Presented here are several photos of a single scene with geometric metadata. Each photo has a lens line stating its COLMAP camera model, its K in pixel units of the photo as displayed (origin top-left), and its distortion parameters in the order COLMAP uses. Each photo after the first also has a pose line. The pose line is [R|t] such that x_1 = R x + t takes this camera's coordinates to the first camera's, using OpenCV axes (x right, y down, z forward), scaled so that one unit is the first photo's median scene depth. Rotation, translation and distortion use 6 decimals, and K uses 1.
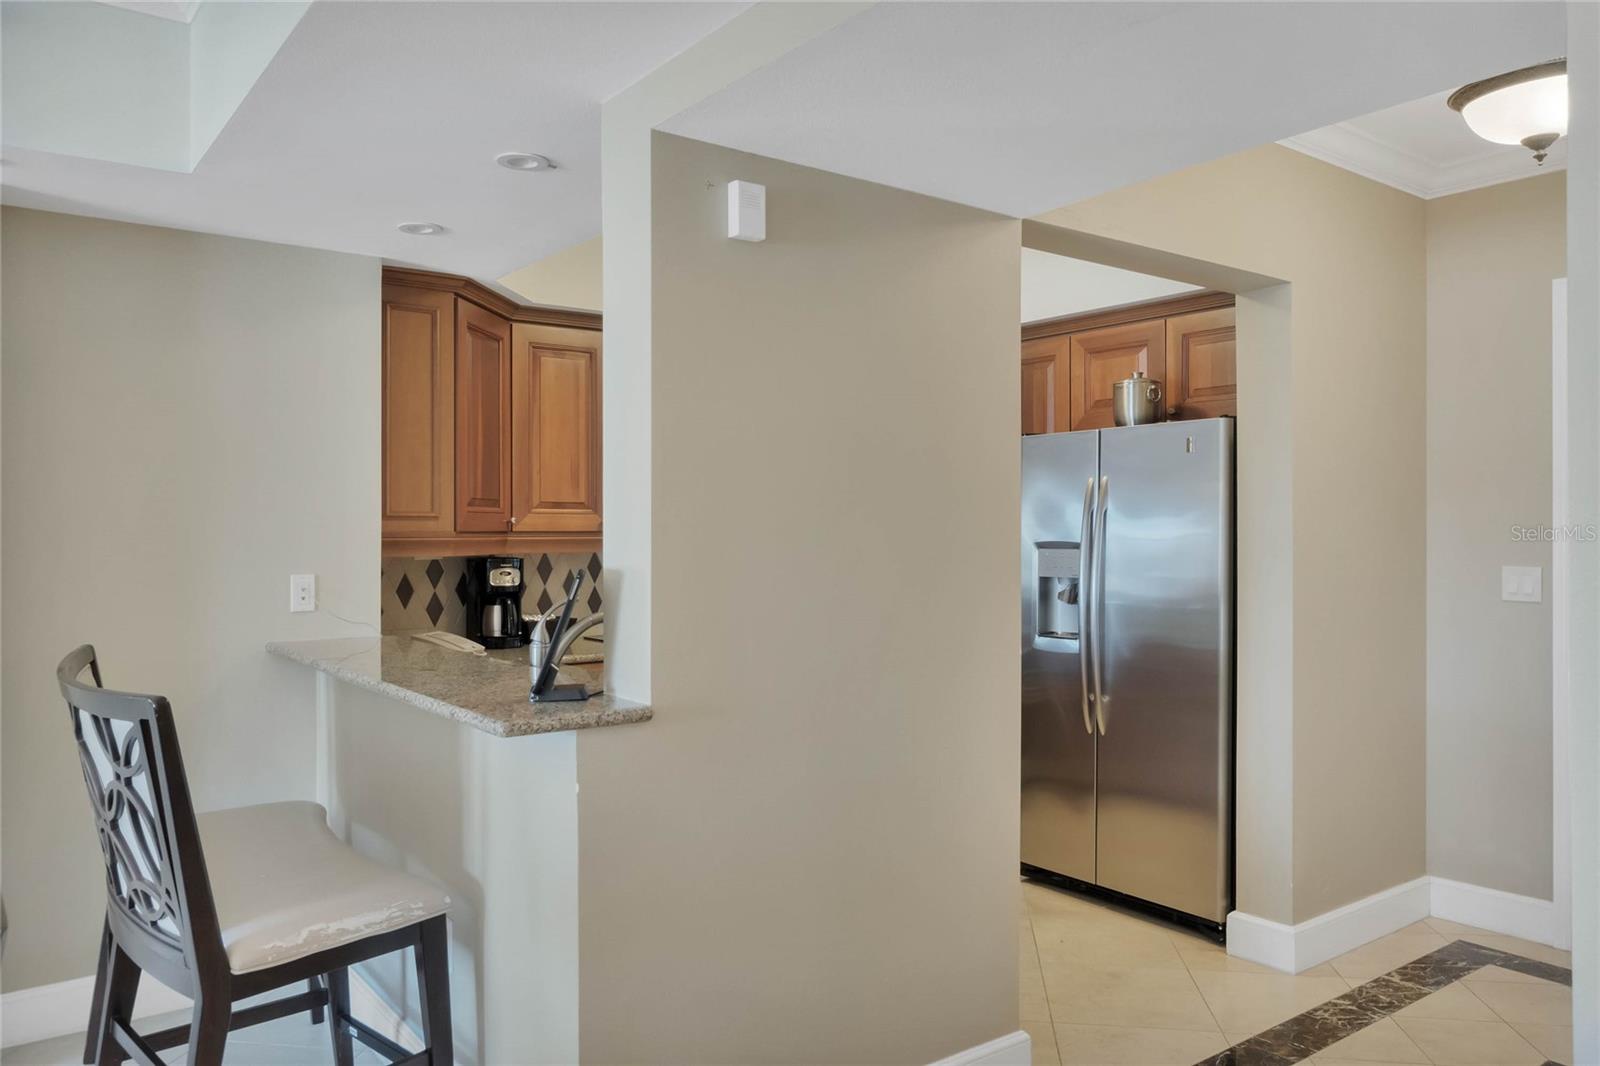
lens RADIAL K [[1127.5, 0, 800.0], [0, 1127.5, 533.0], [0, 0, 1]] dist [-0.021539, -0.001621]
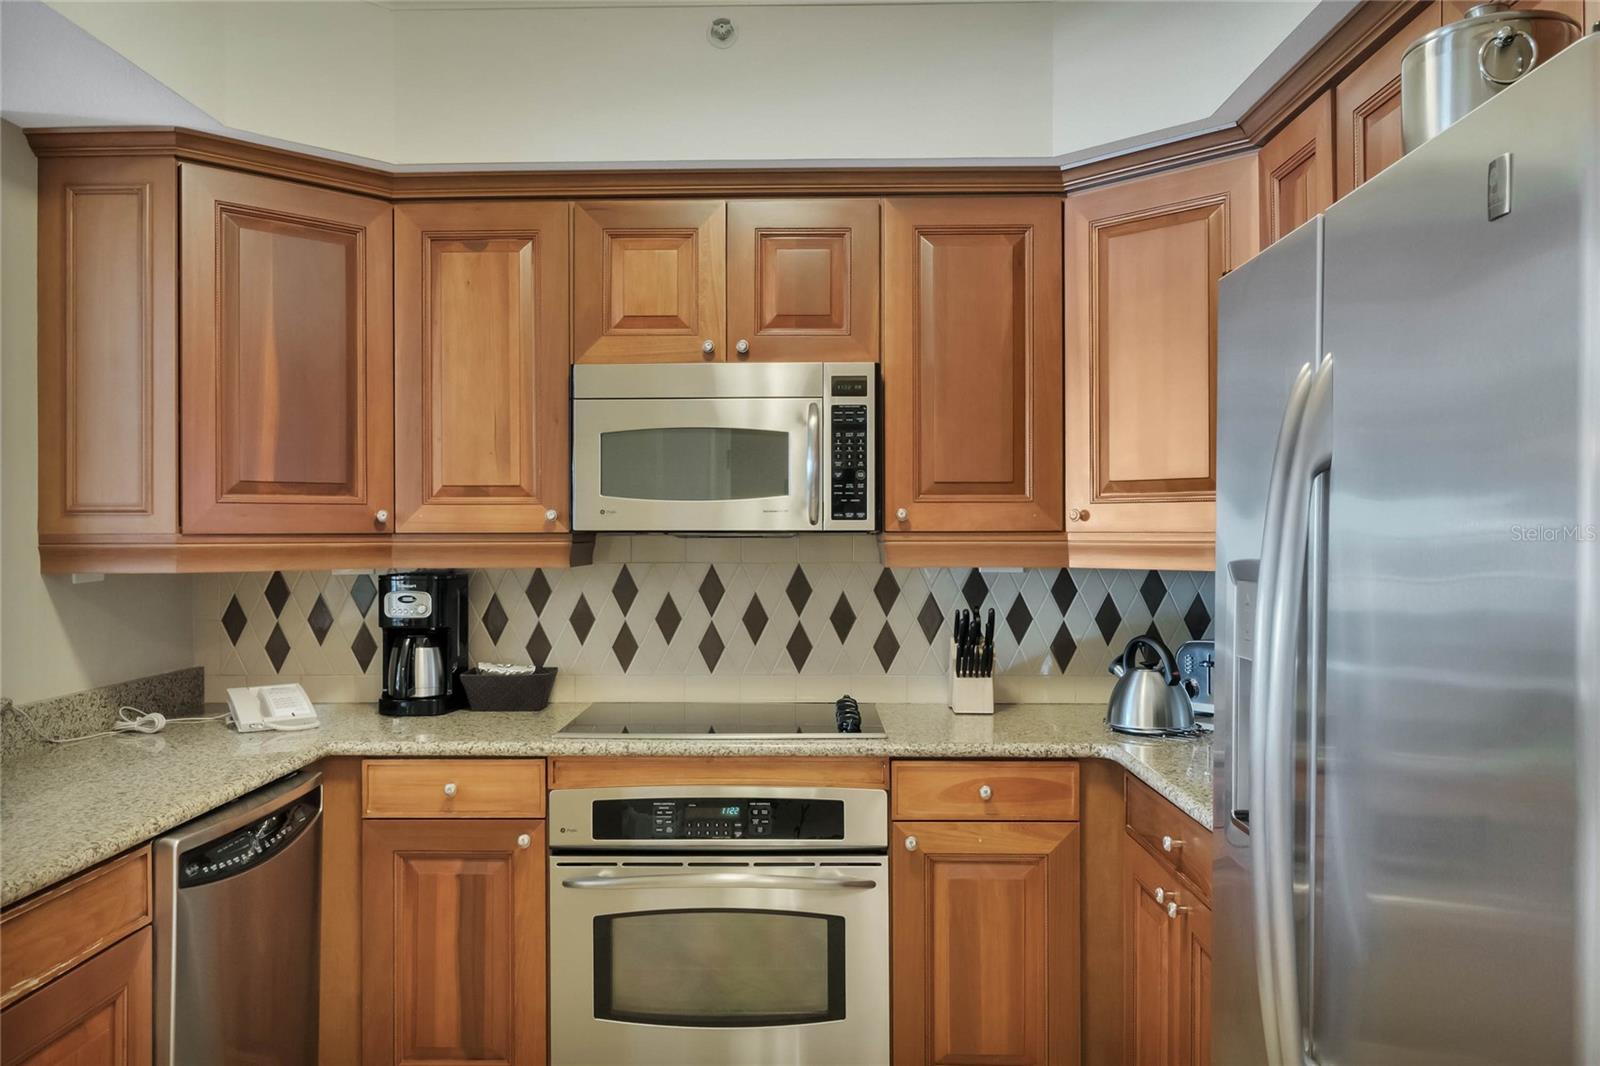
lens RADIAL K [[1195.8, 0, 770.5], [0, 1195.8, 528.5], [0, 0, 1]] dist [-0.003508, -0.003817]
pose [[0.783321, -0.004578, -0.621601, 0.357879], [0.000230, 0.999975, -0.007074, 0.000575], [0.621618, 0.005398, 0.783302, 0.657453]]
